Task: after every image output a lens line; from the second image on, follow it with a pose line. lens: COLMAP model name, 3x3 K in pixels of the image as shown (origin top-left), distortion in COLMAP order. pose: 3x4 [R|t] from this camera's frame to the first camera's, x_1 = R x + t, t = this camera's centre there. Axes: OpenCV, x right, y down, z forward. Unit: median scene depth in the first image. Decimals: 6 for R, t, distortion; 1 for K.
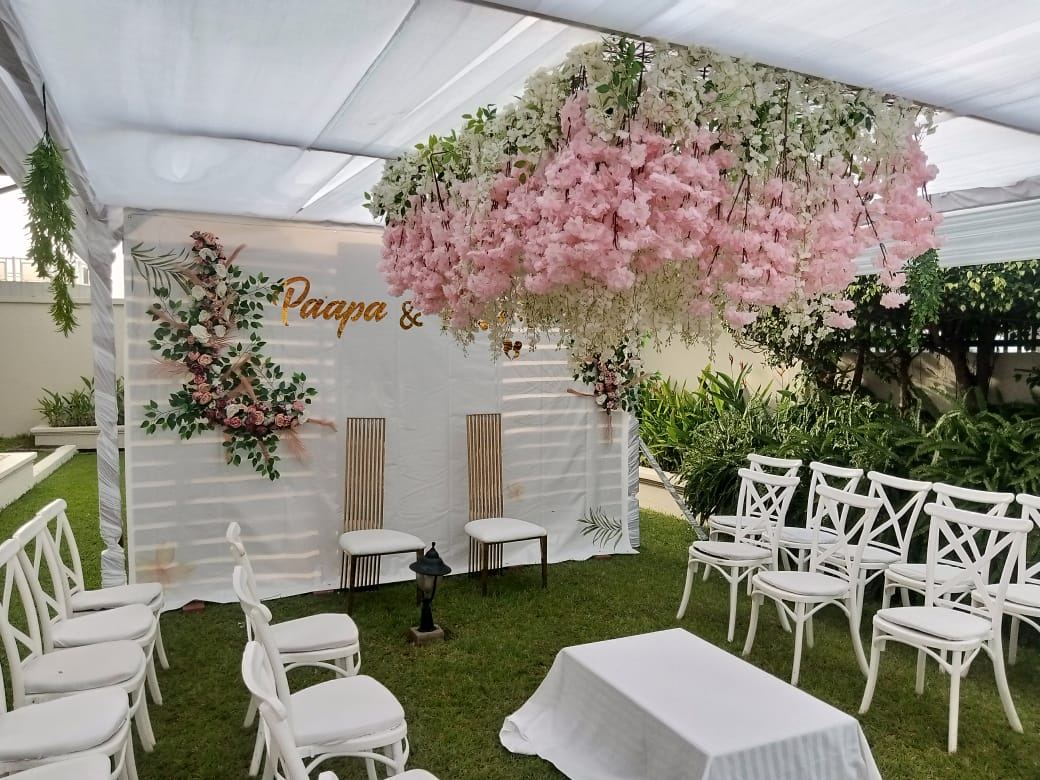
lens RADIAL K [[822.2, 0, 522.5], [0, 822.2, 392.7], [0, 0, 1]] dist [0.053193, -0.028800]
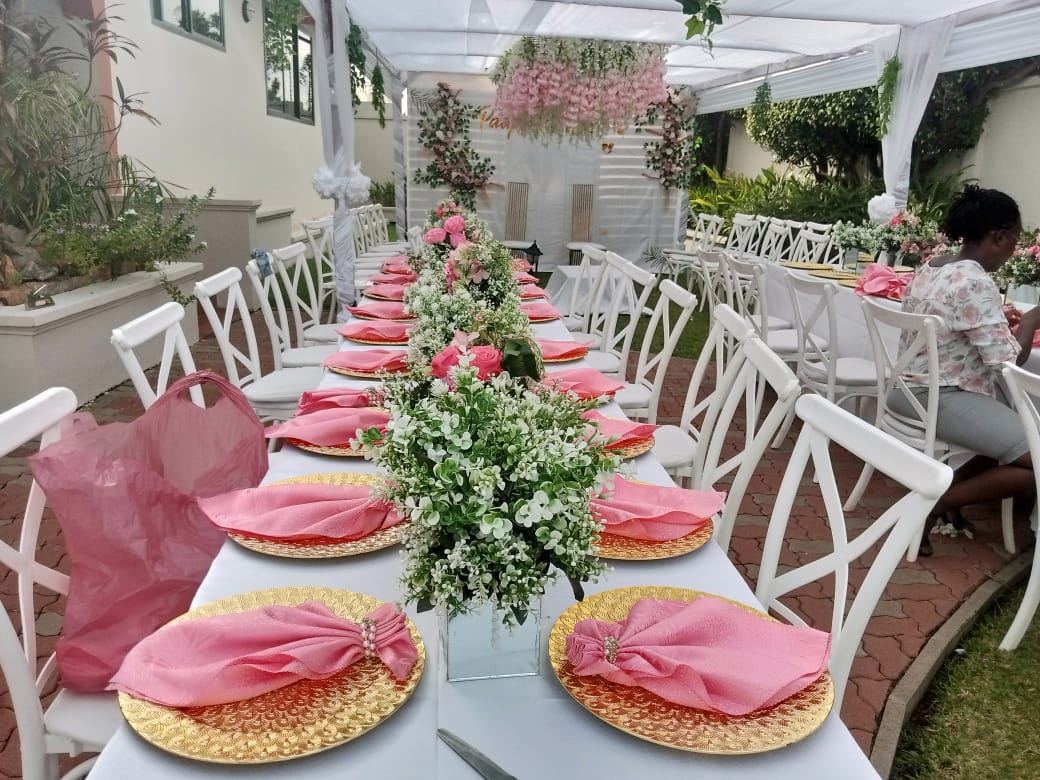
lens RADIAL K [[822.2, 0, 517.5], [0, 822.2, 389.6], [0, 0, 1]] dist [0.053193, -0.028800]
pose [[0.940599, 0.111128, -0.320818, 0.501136], [-0.042945, 0.976269, 0.212261, 0.097983], [0.336792, -0.185875, 0.923050, -0.911000]]
